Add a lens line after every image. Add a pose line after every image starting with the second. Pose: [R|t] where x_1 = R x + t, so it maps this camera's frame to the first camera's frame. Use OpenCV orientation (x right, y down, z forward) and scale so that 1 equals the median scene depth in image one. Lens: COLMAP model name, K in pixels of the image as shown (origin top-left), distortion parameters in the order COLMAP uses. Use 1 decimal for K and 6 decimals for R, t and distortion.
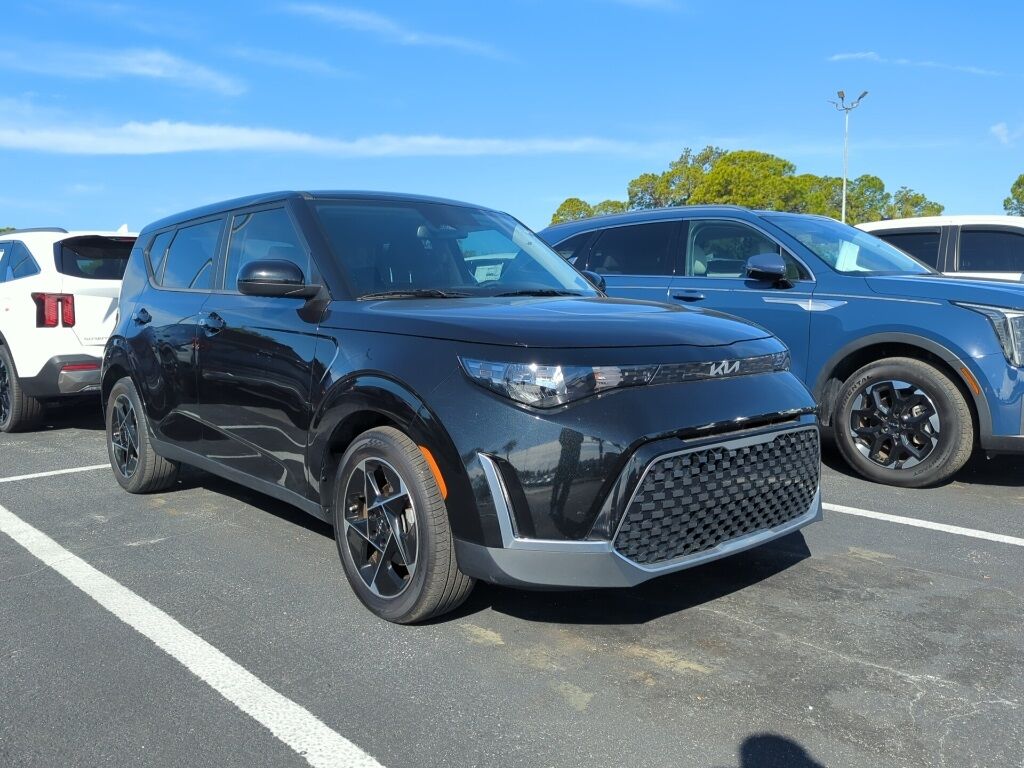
lens RADIAL K [[814.6, 0, 510.1], [0, 814.6, 381.1], [0, 0, 1]] dist [0.013488, 0.000662]
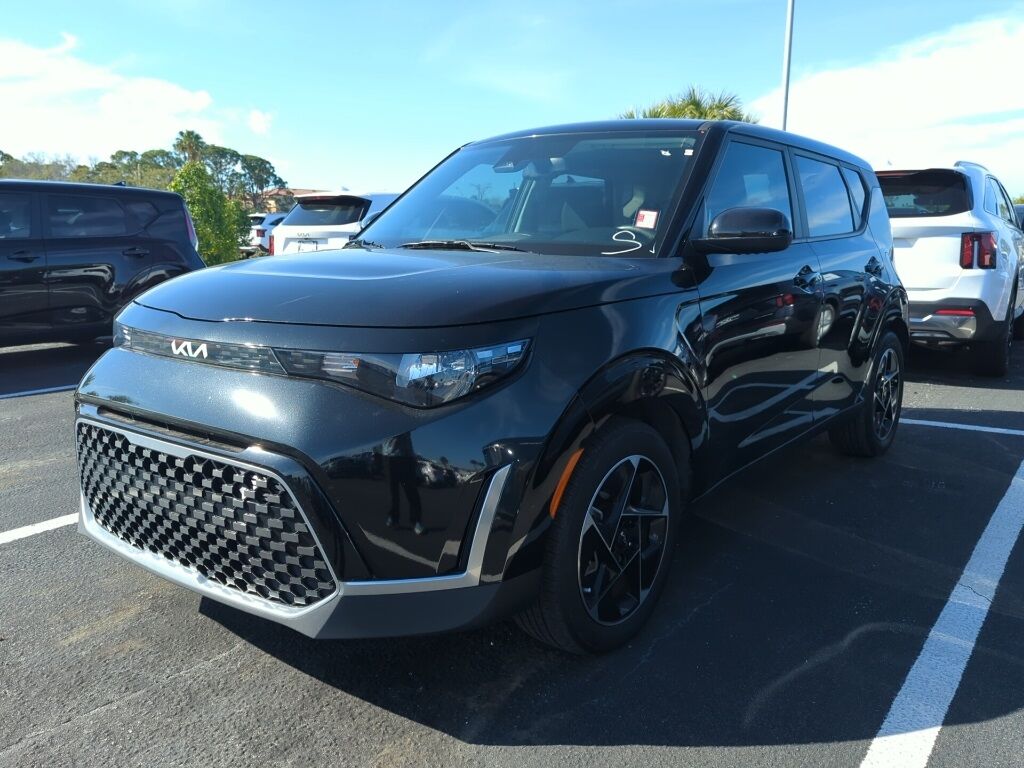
lens RADIAL K [[814.6, 0, 516.1], [0, 814.6, 383.8], [0, 0, 1]] dist [0.013488, 0.000662]
pose [[0.218422, 0.184261, -0.958300, 1.087439], [-0.105198, 0.980735, 0.164597, -0.145394], [0.970168, 0.064859, 0.233598, 1.129740]]
